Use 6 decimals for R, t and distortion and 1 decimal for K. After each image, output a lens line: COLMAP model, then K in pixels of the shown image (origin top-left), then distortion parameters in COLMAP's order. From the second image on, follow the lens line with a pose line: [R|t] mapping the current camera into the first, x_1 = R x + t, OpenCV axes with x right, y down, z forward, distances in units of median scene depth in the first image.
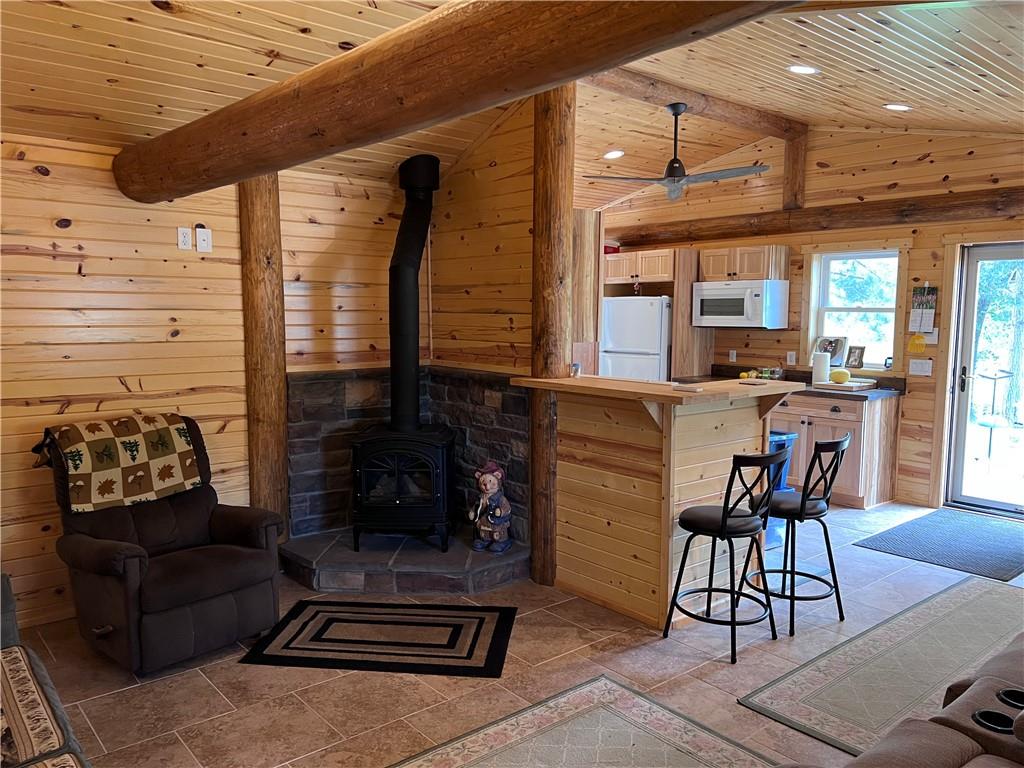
lens RADIAL K [[779.3, 0, 518.9], [0, 779.3, 381.8], [0, 0, 1]] dist [0.054439, -0.056812]
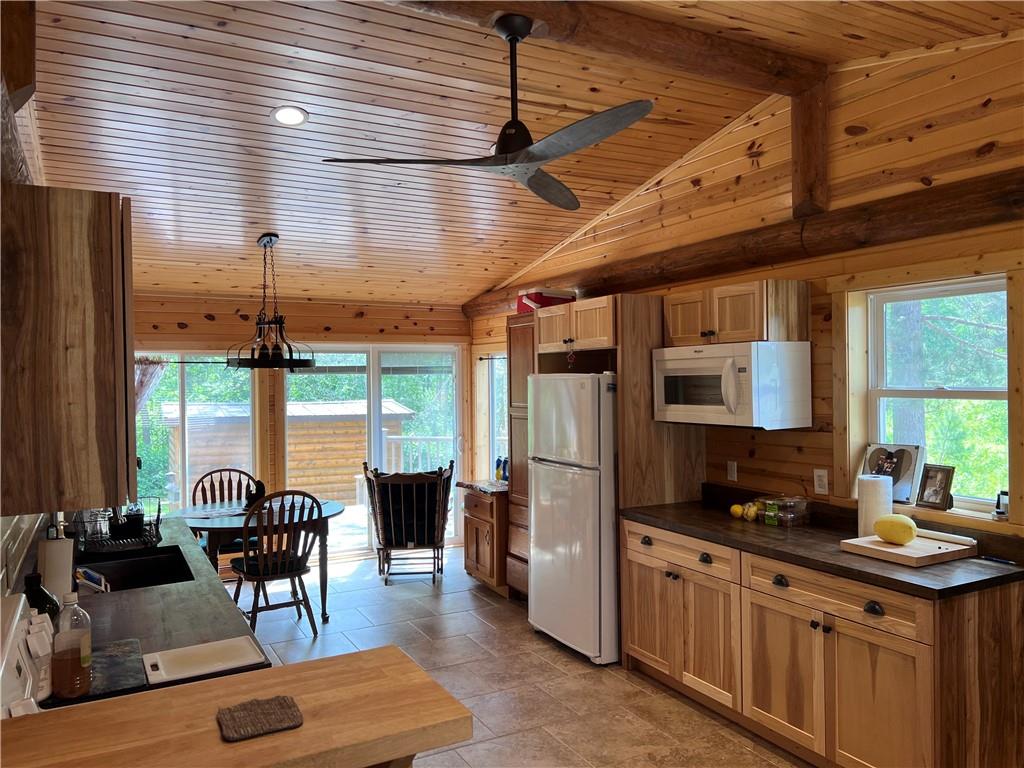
lens RADIAL K [[779.3, 0, 510.2], [0, 779.3, 381.8], [0, 0, 1]] dist [0.054439, -0.056812]
pose [[0.978000, -0.018557, -0.207779, 0.257658], [0.000590, 0.996277, -0.086204, -0.053844], [0.208605, 0.084185, 0.974370, 0.424454]]
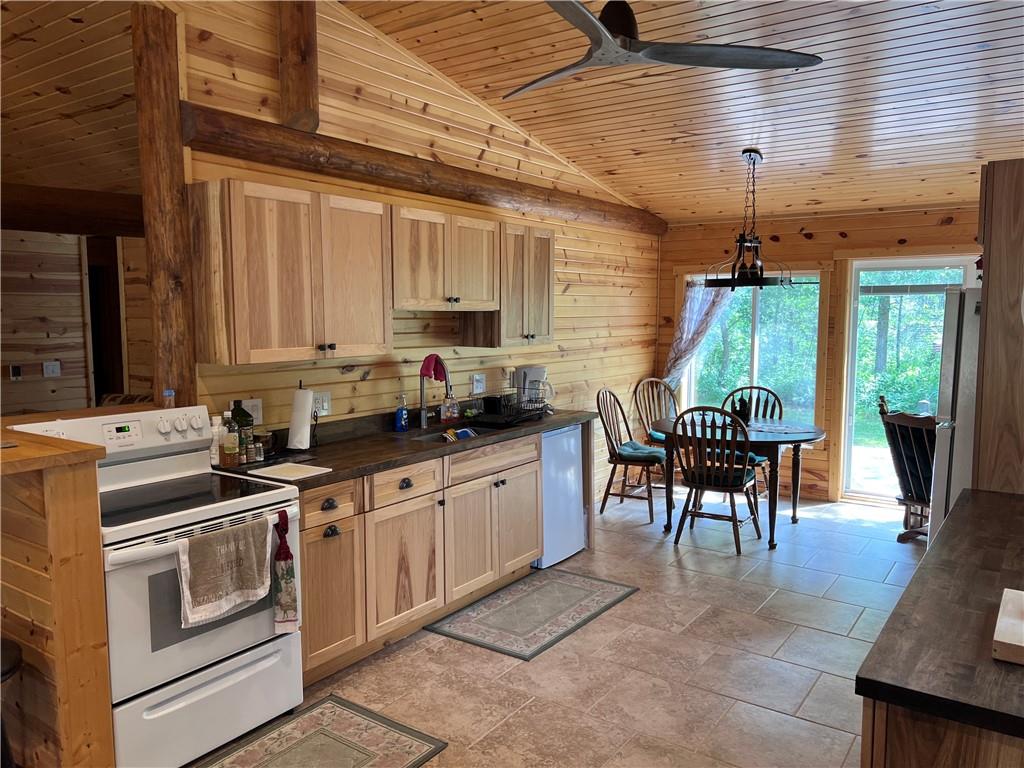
lens RADIAL K [[779.3, 0, 511.9], [0, 779.3, 387.9], [0, 0, 1]] dist [0.054439, -0.056812]
pose [[0.245262, 0.089654, -0.965302, 0.574062], [-0.087616, 0.993690, 0.070029, -0.070270], [0.965489, 0.067401, 0.251570, 0.721372]]
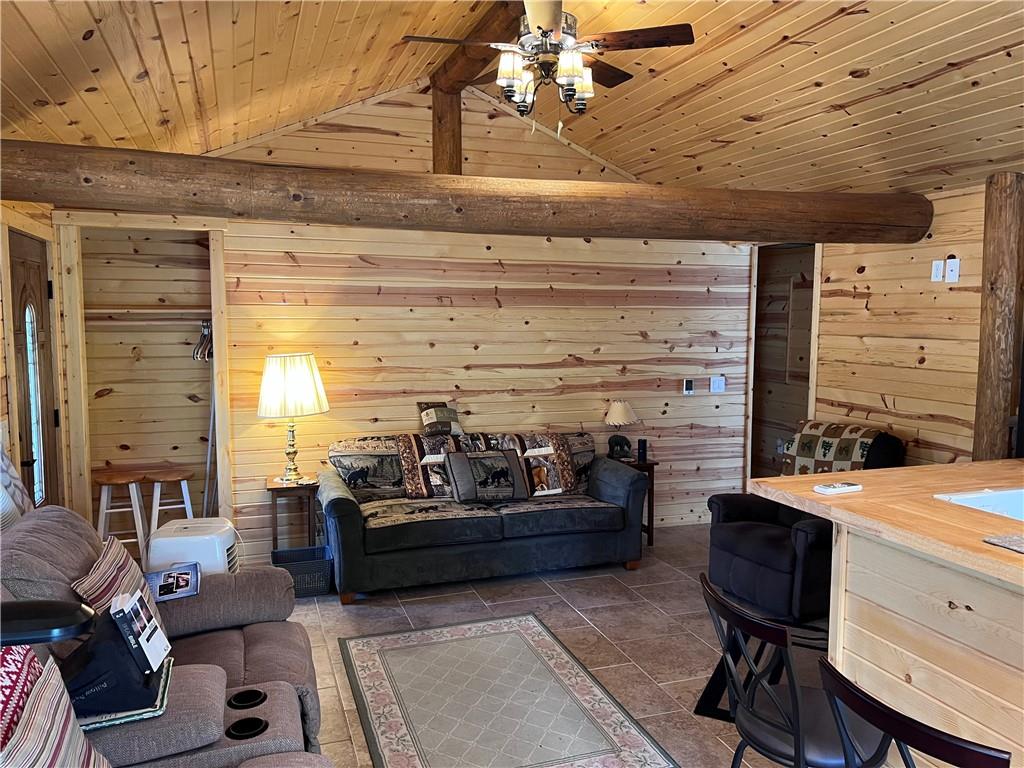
lens RADIAL K [[779.3, 0, 512.2], [0, 779.3, 385.0], [0, 0, 1]] dist [0.054439, -0.056812]
pose [[-0.360892, 0.076218, -0.929488, 0.462509], [-0.093455, 0.988683, 0.117358, -0.062368], [0.927913, 0.129219, -0.349685, 0.524297]]
